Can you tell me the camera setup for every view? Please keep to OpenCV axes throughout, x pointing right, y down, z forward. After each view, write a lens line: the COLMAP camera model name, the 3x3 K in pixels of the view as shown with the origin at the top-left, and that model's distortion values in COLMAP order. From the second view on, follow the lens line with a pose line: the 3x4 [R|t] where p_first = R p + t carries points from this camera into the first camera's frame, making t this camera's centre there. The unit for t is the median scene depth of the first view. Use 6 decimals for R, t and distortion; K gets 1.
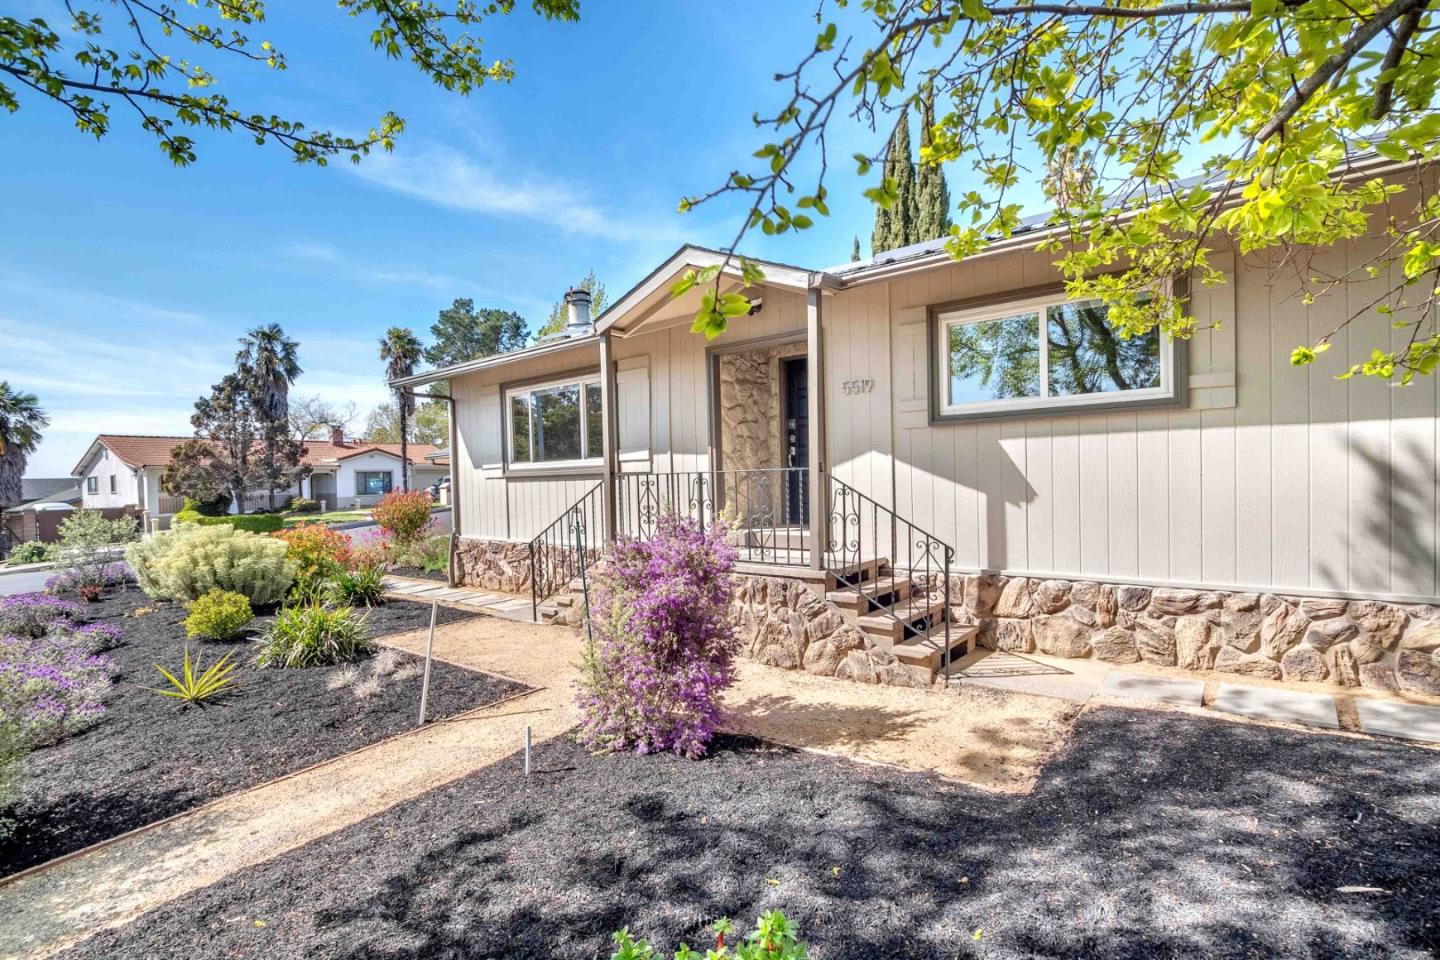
lens RADIAL K [[705.2, 0, 677.0], [0, 705.2, 440.4], [0, 0, 1]] dist [-0.035418, 0.005562]
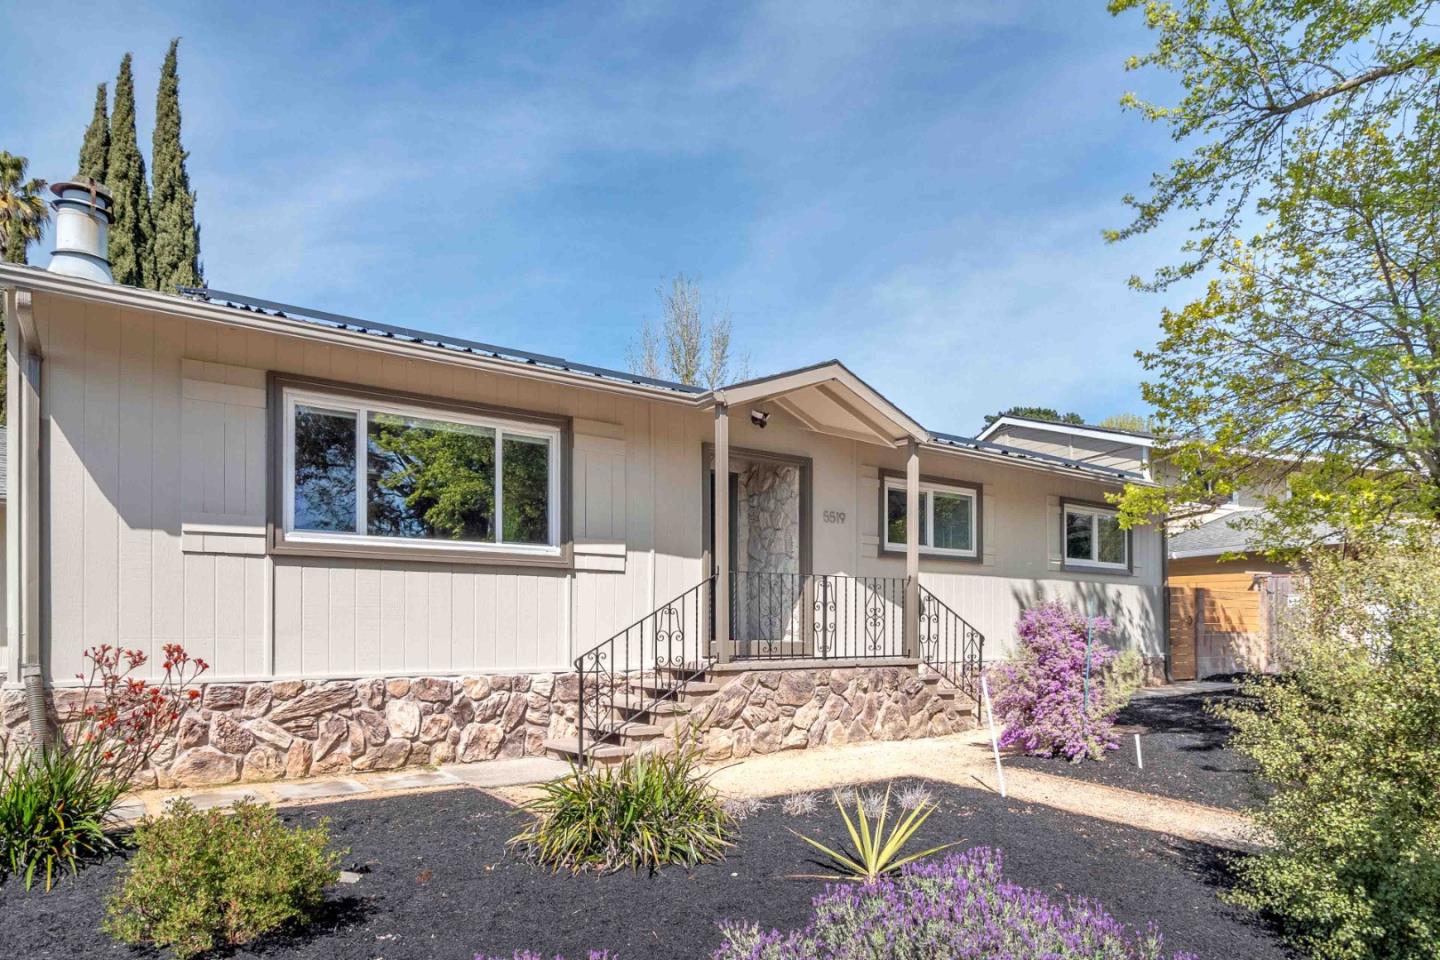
lens RADIAL K [[930.8, 0, 716.2], [0, 930.8, 559.2], [0, 0, 1]] dist [-0.000542, 0.002868]
pose [[0.196453, 0.104987, 0.974876, -1.042937], [-0.058814, 0.993723, -0.095165, 0.125080], [-0.978748, -0.038641, 0.201395, 0.678515]]
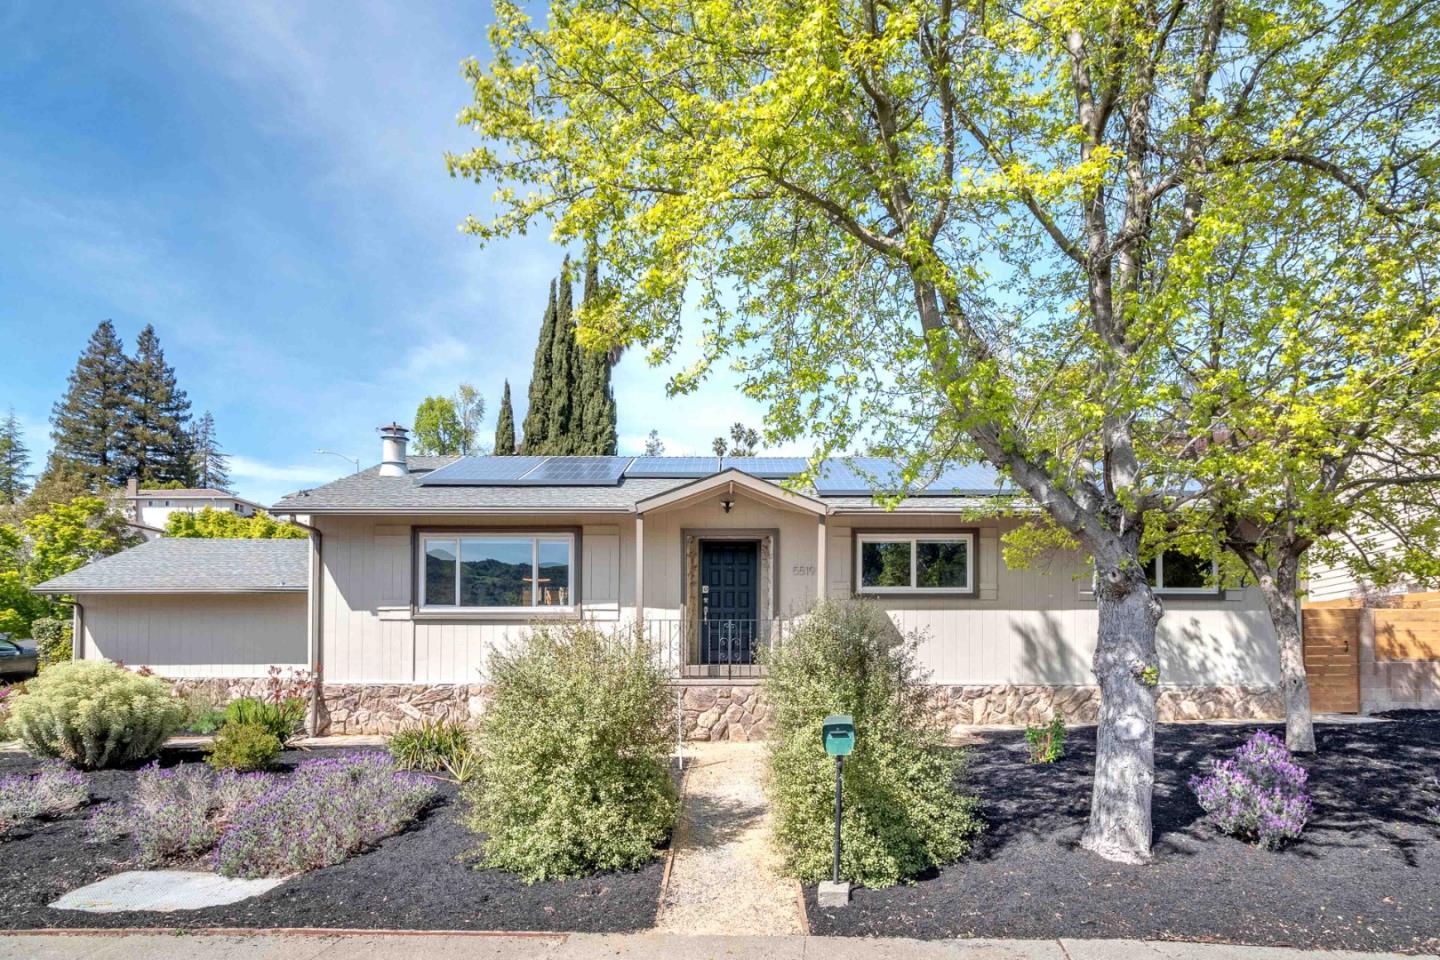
lens RADIAL K [[1019.9, 0, 686.1], [0, 1019.9, 498.7], [0, 0, 1]] dist [0.008716, 0.001207]
pose [[0.763688, 0.124669, 0.633434, -1.108000], [-0.057991, 0.990458, -0.125020, 0.050950], [-0.642976, 0.058743, 0.763630, -0.466839]]
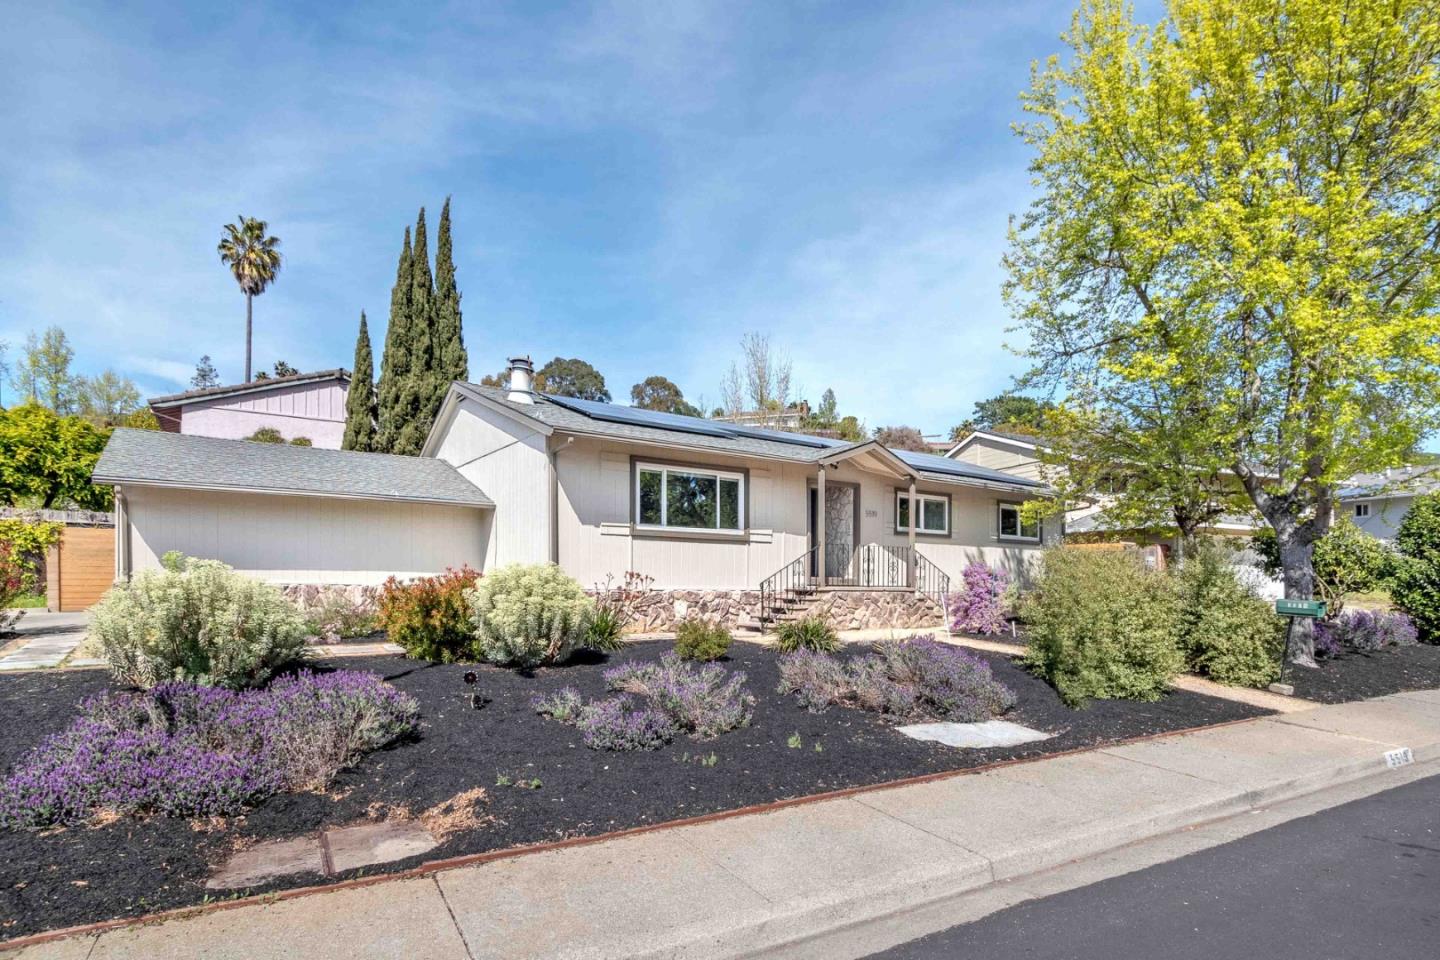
lens RADIAL K [[799.6, 0, 719.2], [0, 799.6, 473.8], [0, 0, 1]] dist [0.001448, 0.000533]
pose [[0.225997, 0.157055, 0.961384, -1.882218], [-0.075942, 0.986754, -0.143347, 0.163644], [-0.971163, -0.040613, 0.234930, 0.677479]]
